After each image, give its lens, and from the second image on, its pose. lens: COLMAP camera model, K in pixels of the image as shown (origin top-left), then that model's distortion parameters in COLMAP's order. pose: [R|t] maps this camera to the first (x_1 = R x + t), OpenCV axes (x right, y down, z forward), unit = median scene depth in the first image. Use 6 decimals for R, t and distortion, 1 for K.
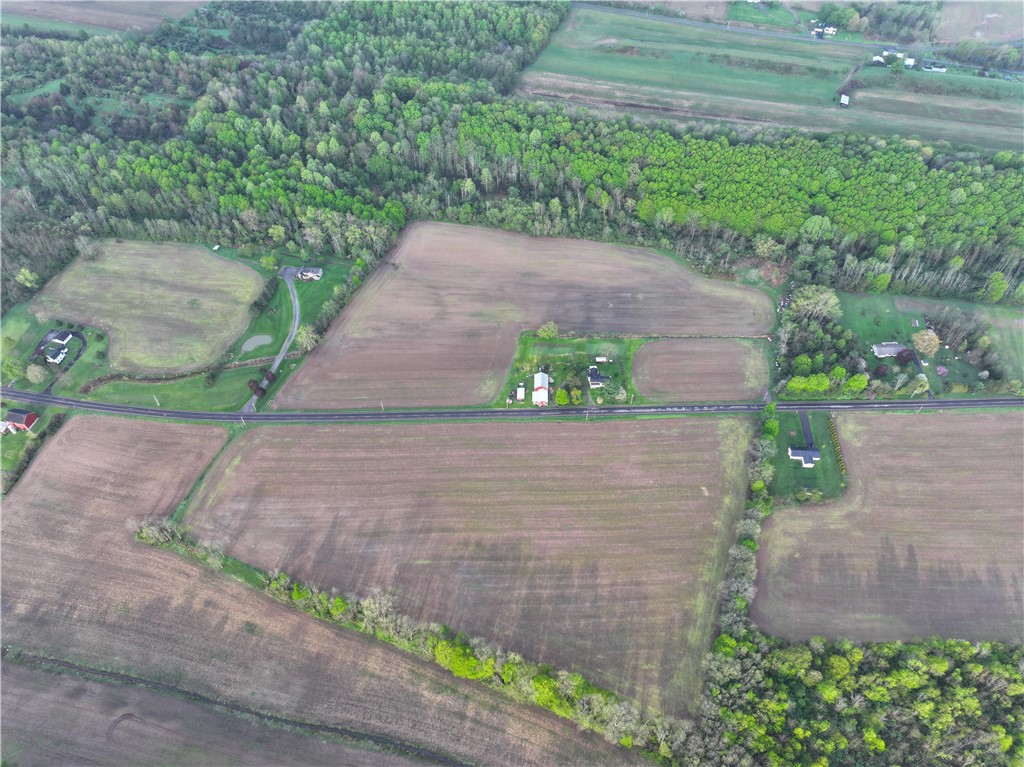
lens RADIAL K [[723.3, 0, 512.0], [0, 723.3, 383.5], [0, 0, 1]] dist [0.000856, 0.022471]
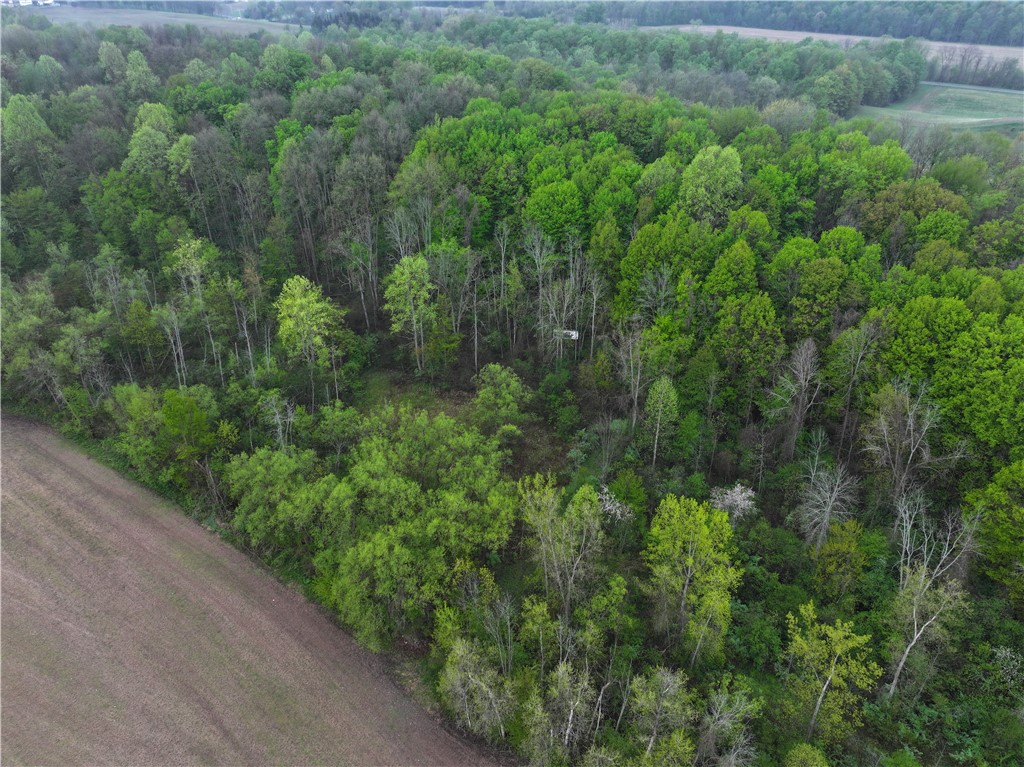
lens RADIAL K [[723.3, 0, 512.0], [0, 723.3, 383.5], [0, 0, 1]] dist [0.000856, 0.022471]
pose [[0.911188, 0.210703, -0.354036, 0.076552], [-0.310990, 0.915396, -0.255606, -0.252765], [0.270226, 0.343007, 0.899624, 0.954981]]
